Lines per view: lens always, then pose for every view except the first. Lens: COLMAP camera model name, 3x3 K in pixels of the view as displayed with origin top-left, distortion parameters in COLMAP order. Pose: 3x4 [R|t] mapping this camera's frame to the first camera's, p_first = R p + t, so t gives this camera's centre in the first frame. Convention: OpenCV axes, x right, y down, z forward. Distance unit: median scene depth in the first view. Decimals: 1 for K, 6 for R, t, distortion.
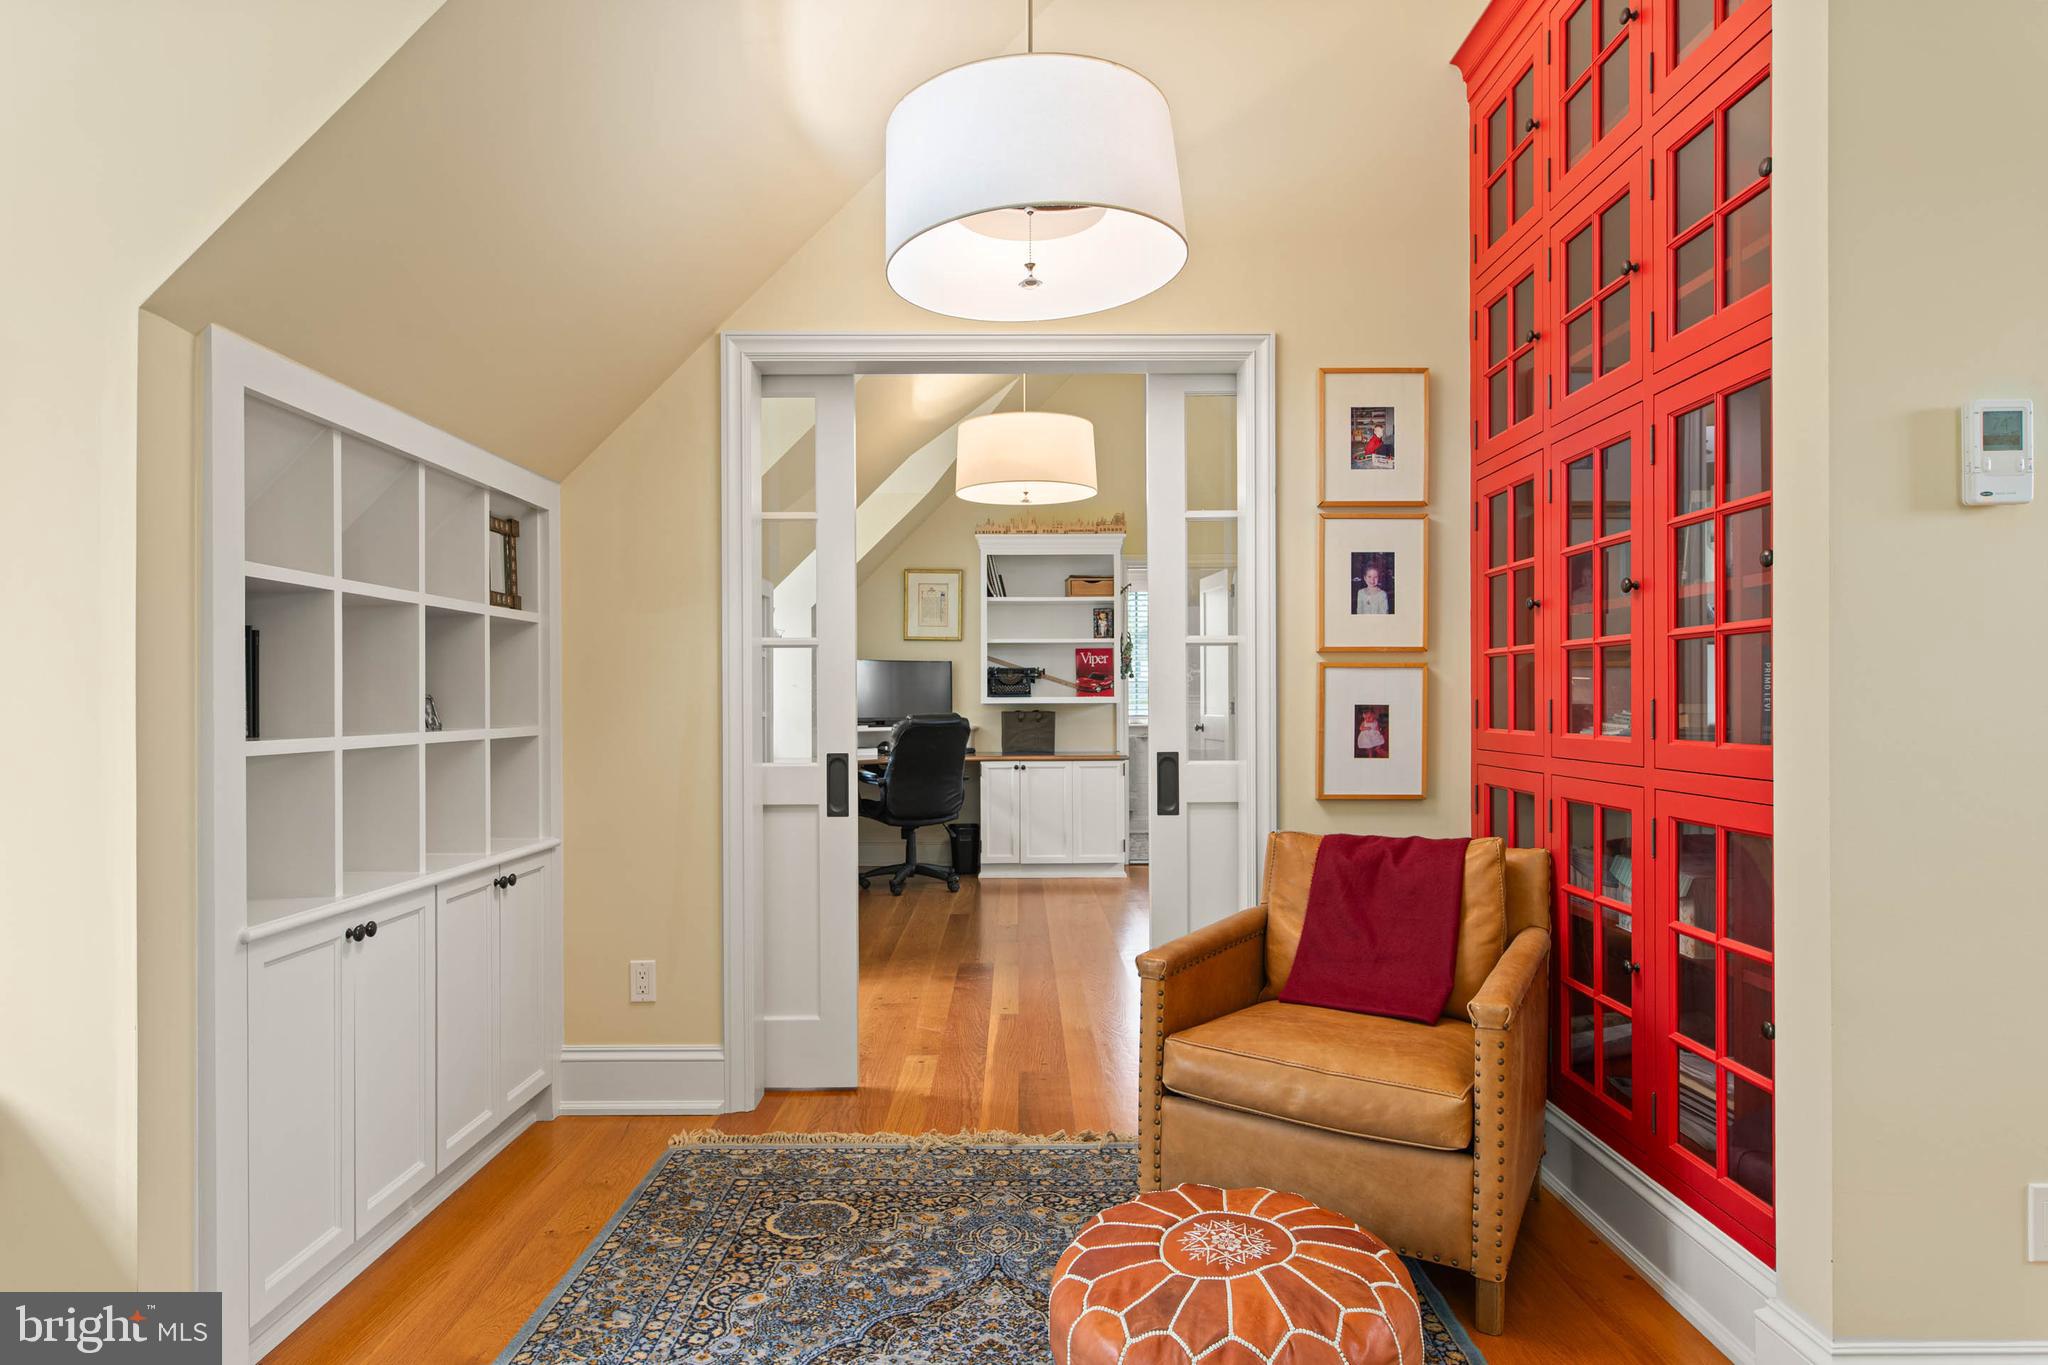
lens RADIAL K [[1172.2, 0, 1022.0], [0, 1172.2, 701.7], [0, 0, 1]] dist [-0.000102, -0.001051]
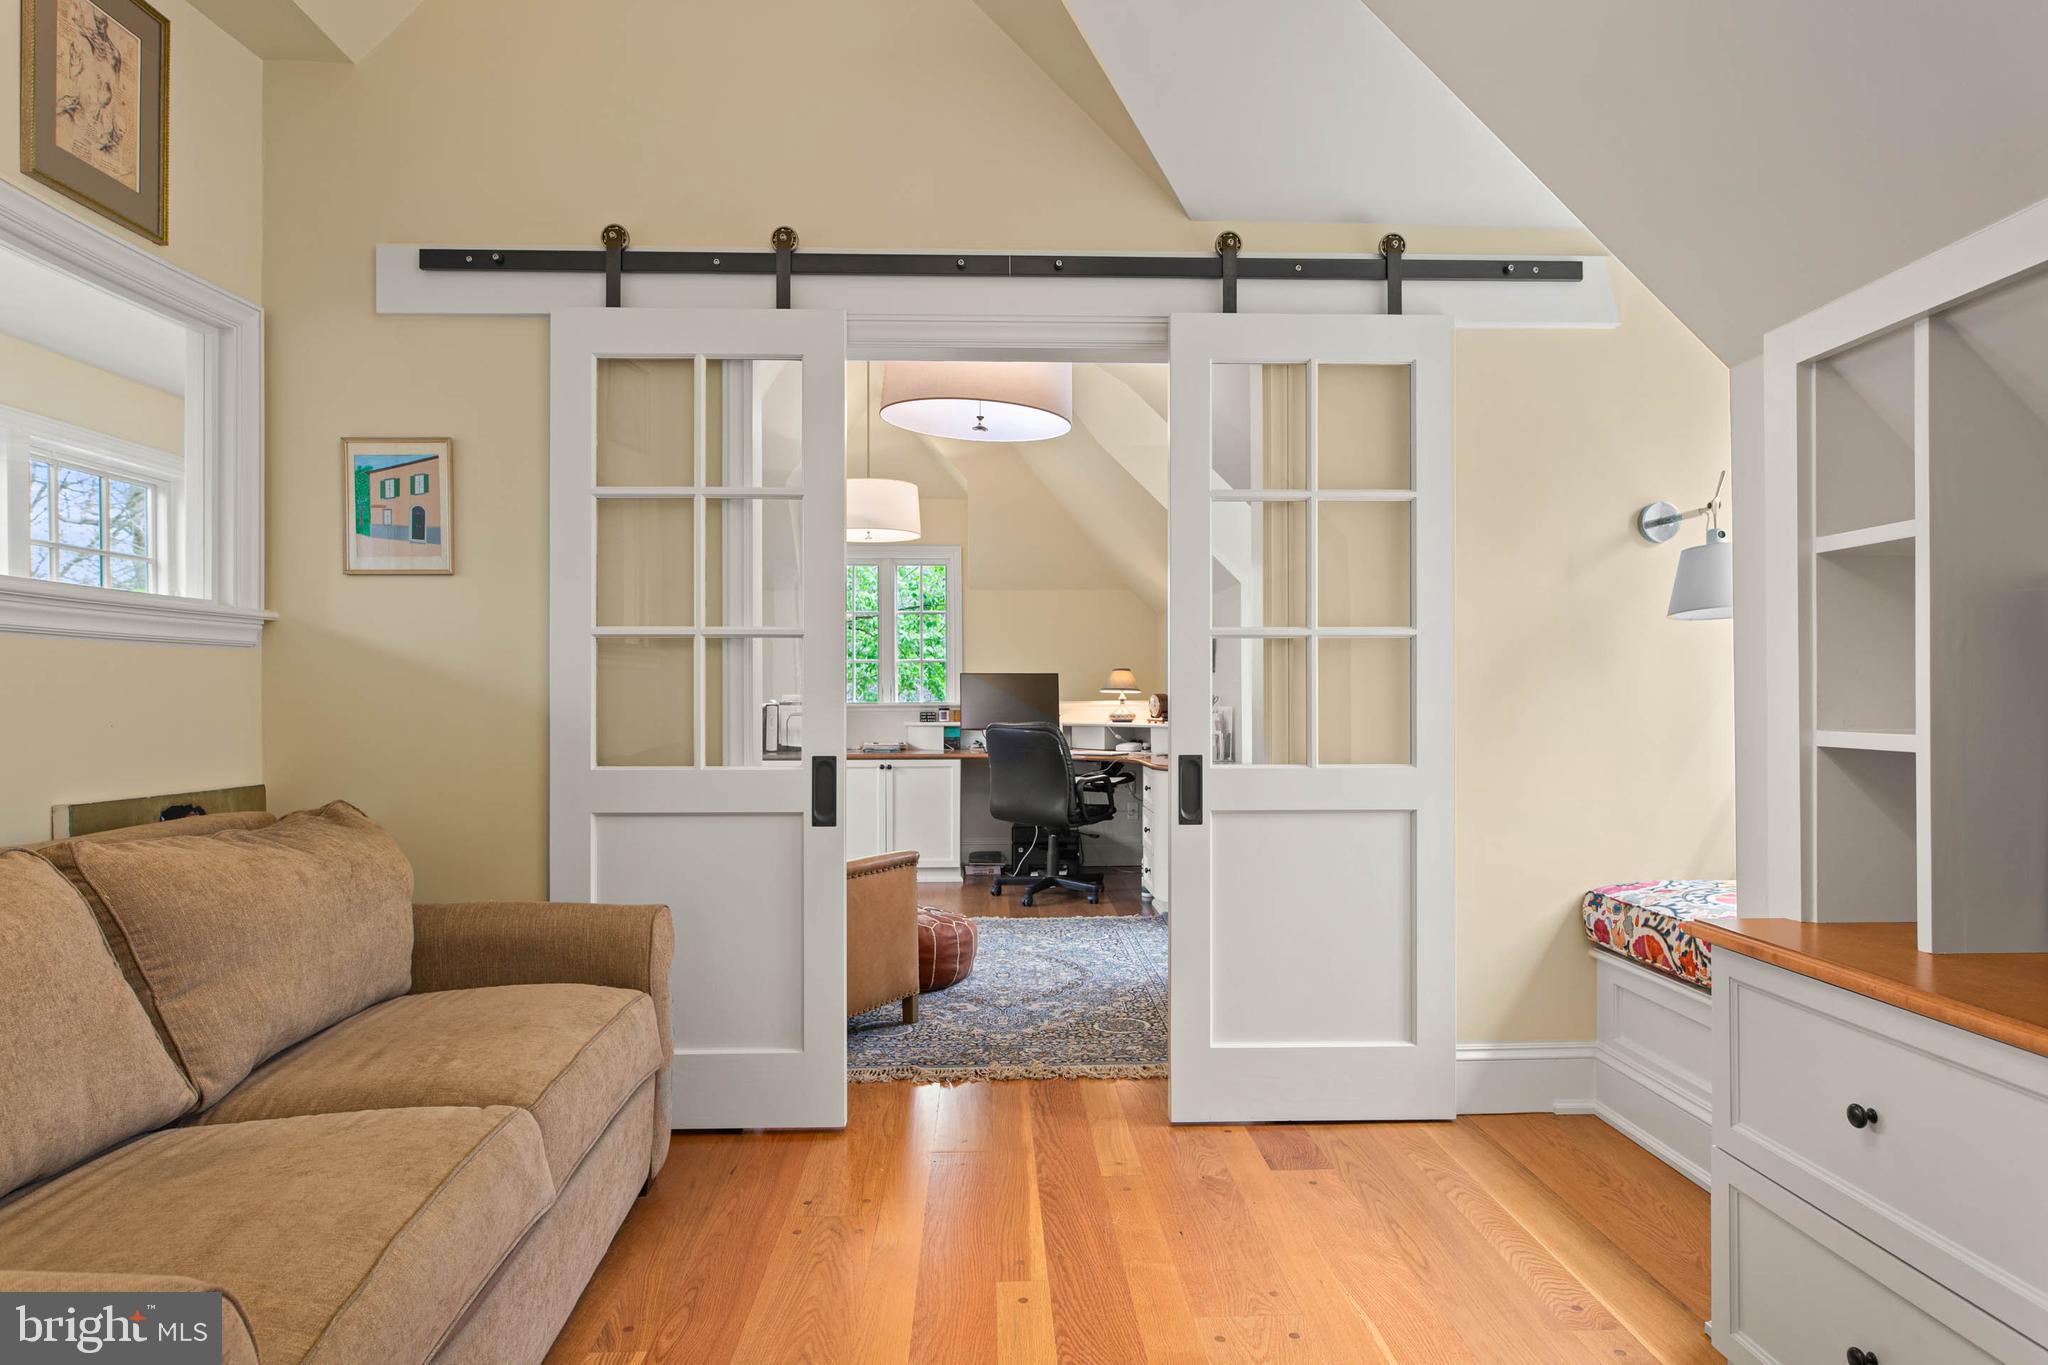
lens RADIAL K [[1172.2, 0, 1022.0], [0, 1172.2, 701.7], [0, 0, 1]] dist [-0.000102, -0.001051]
pose [[-0.999557, 0.005647, -0.029228, -0.000182], [0.005494, 0.999971, 0.005300, -0.001298], [0.029257, 0.005137, -0.999559, 0.854124]]
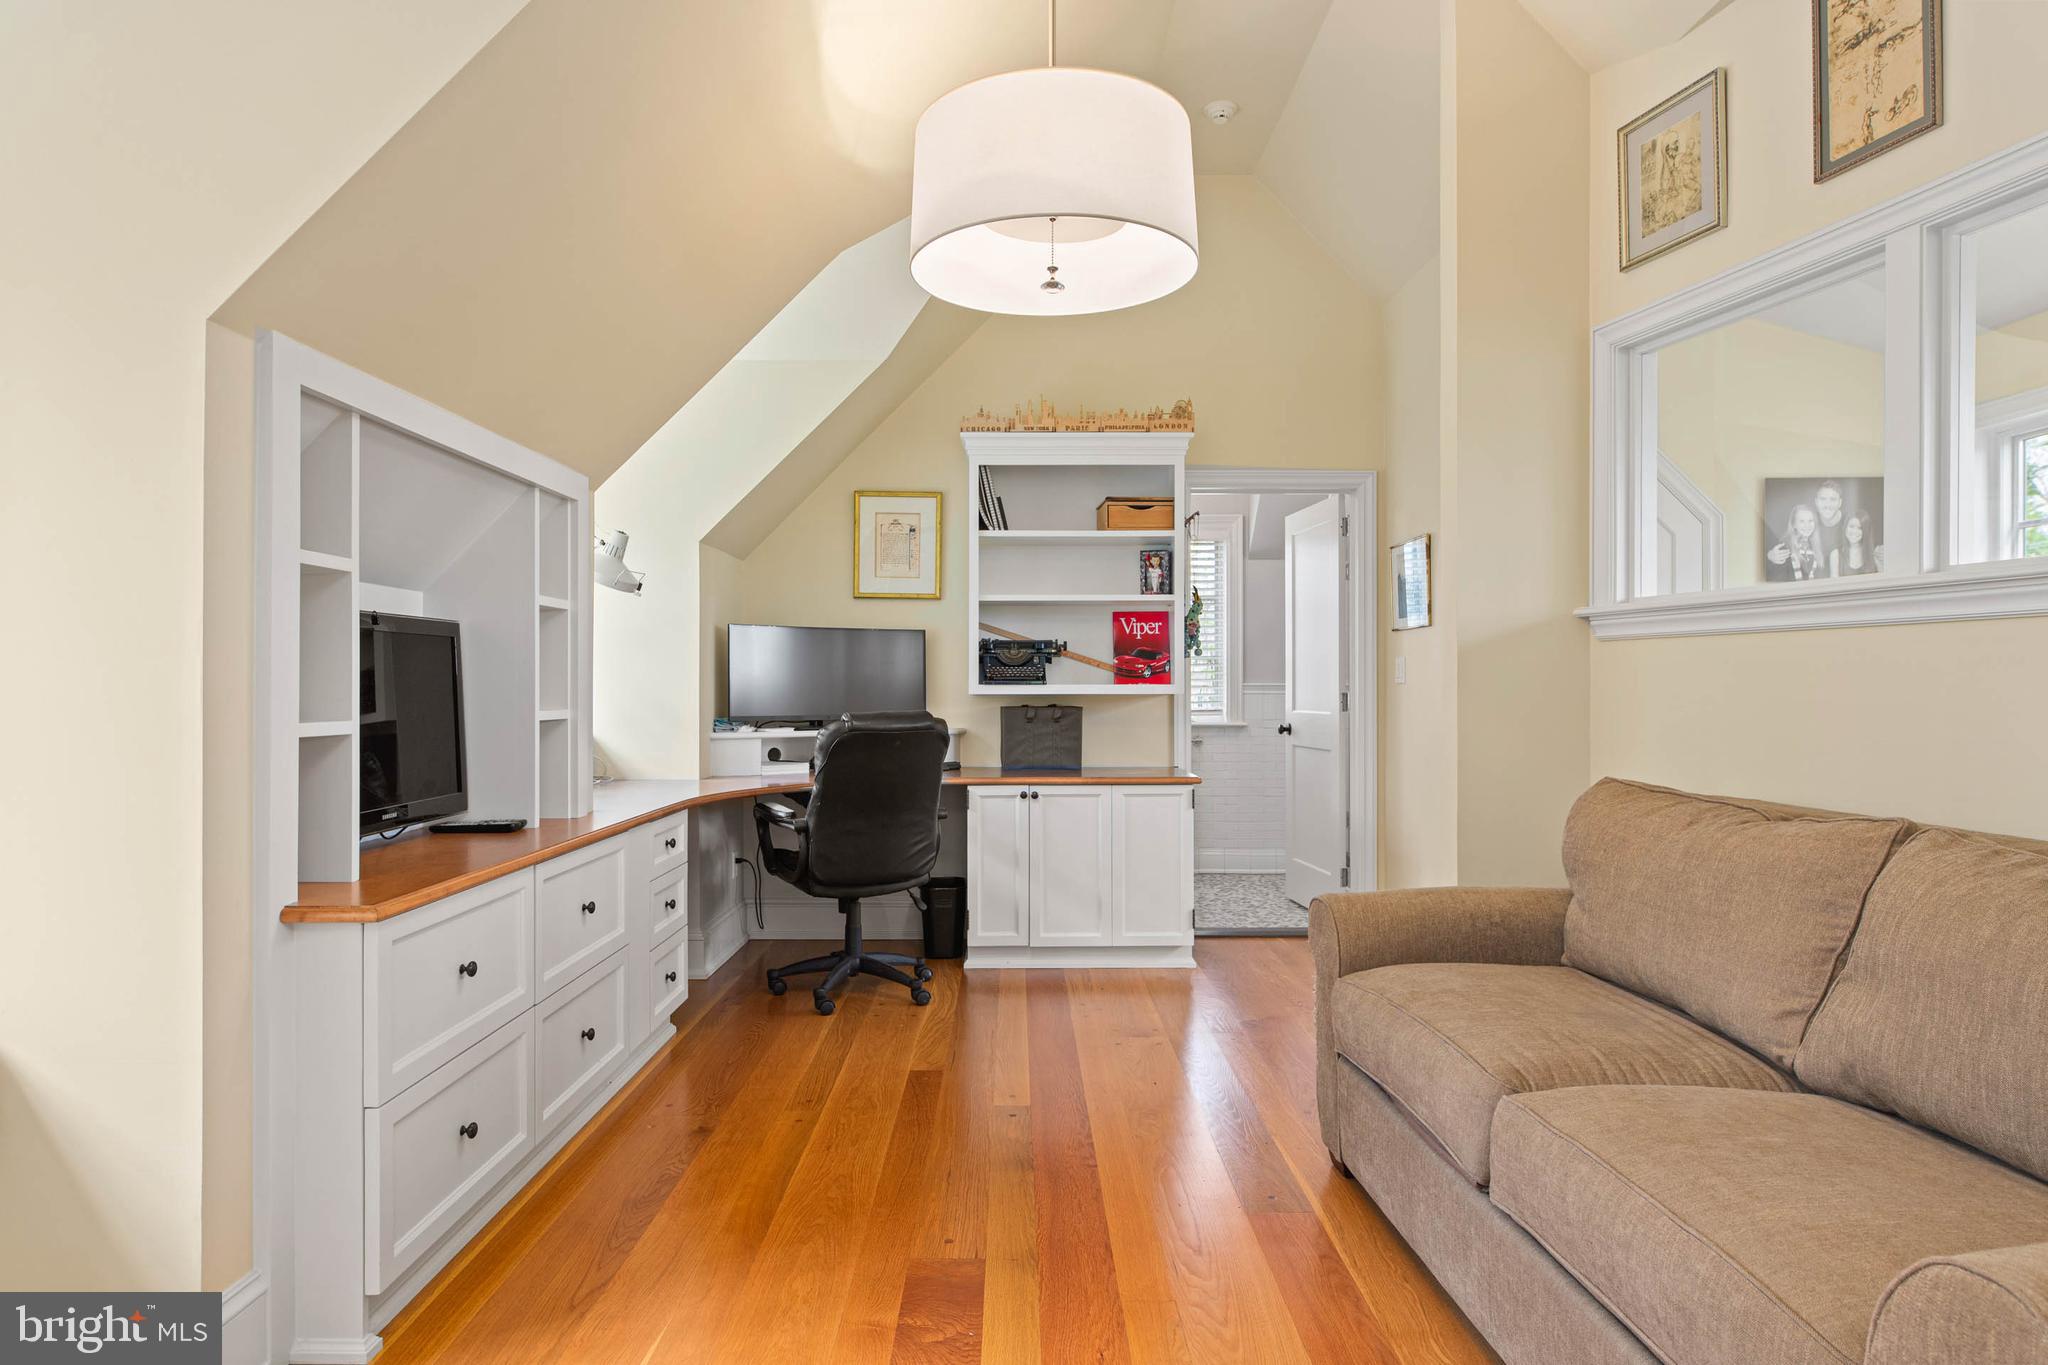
lens RADIAL K [[1171.3, 0, 1031.9], [0, 1171.3, 675.9], [0, 0, 1]] dist [0.002351, 0.000244]
pose [[0.999945, 0.002477, 0.010209, -0.006756], [-0.002354, 0.999925, -0.012047, -0.000989], [-0.010239, 0.012022, 0.999875, 0.352639]]
